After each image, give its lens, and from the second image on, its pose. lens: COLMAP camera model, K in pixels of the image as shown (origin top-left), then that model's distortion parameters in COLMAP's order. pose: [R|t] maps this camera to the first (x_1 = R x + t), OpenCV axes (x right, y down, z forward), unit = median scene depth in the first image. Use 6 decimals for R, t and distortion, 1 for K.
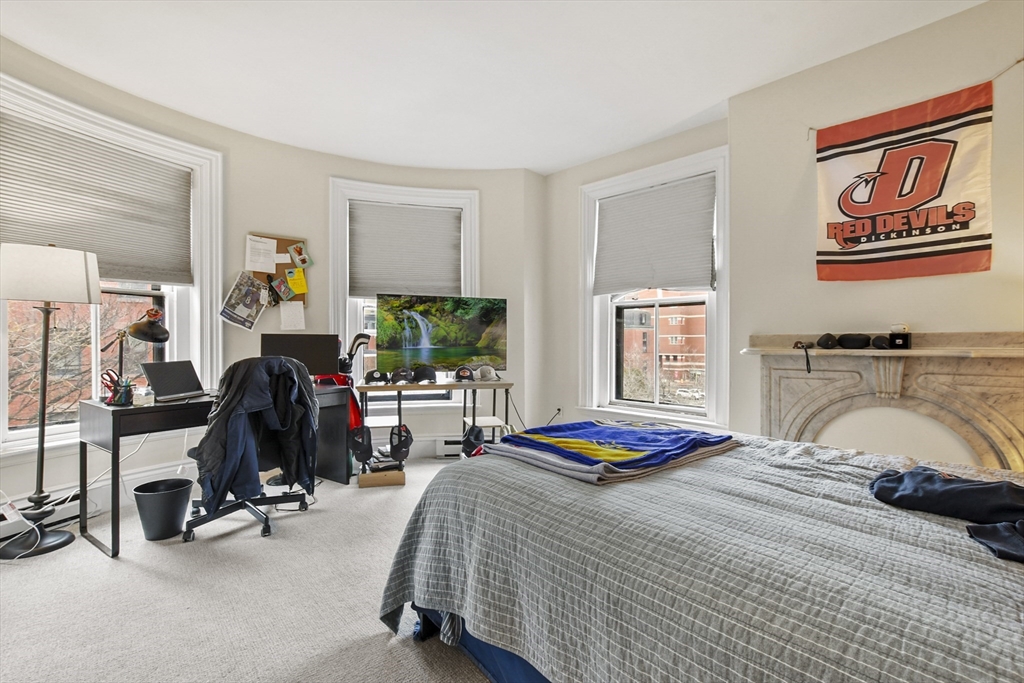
lens RADIAL K [[450.3, 0, 510.1], [0, 450.3, 345.5], [0, 0, 1]] dist [-0.015225, 0.005665]
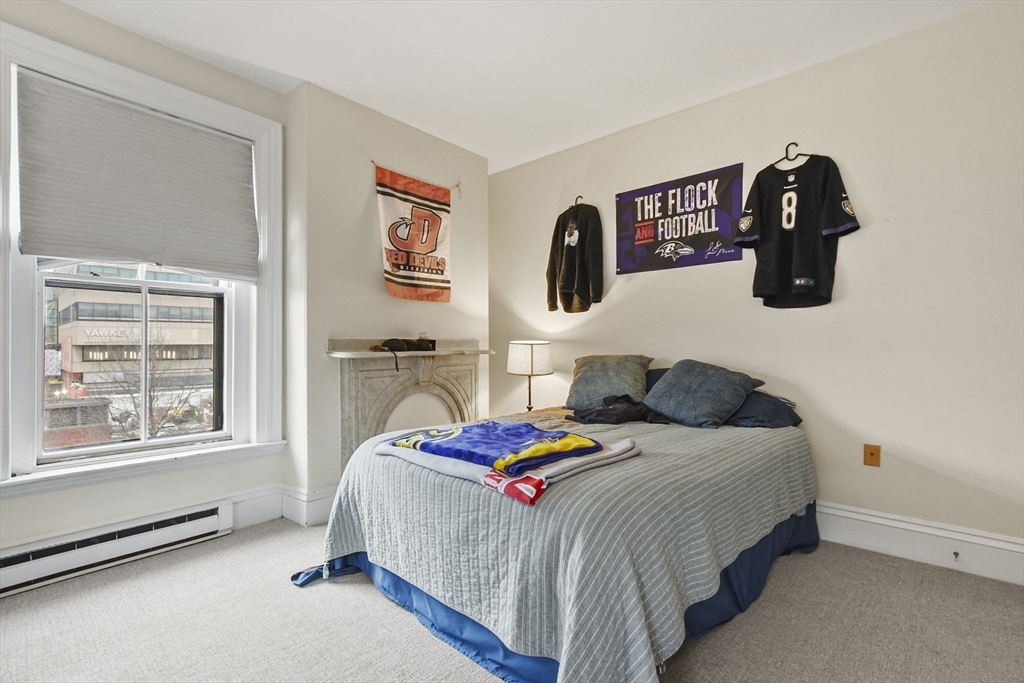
lens RADIAL K [[475.8, 0, 512.0], [0, 475.8, 341.5], [0, 0, 1]] dist [-0.001162, 0.000077]
pose [[-0.092664, 0.005613, 0.995682, -0.629717], [0.008097, 0.999955, -0.004883, -0.010544], [-0.995665, 0.007609, -0.092705, 0.816998]]
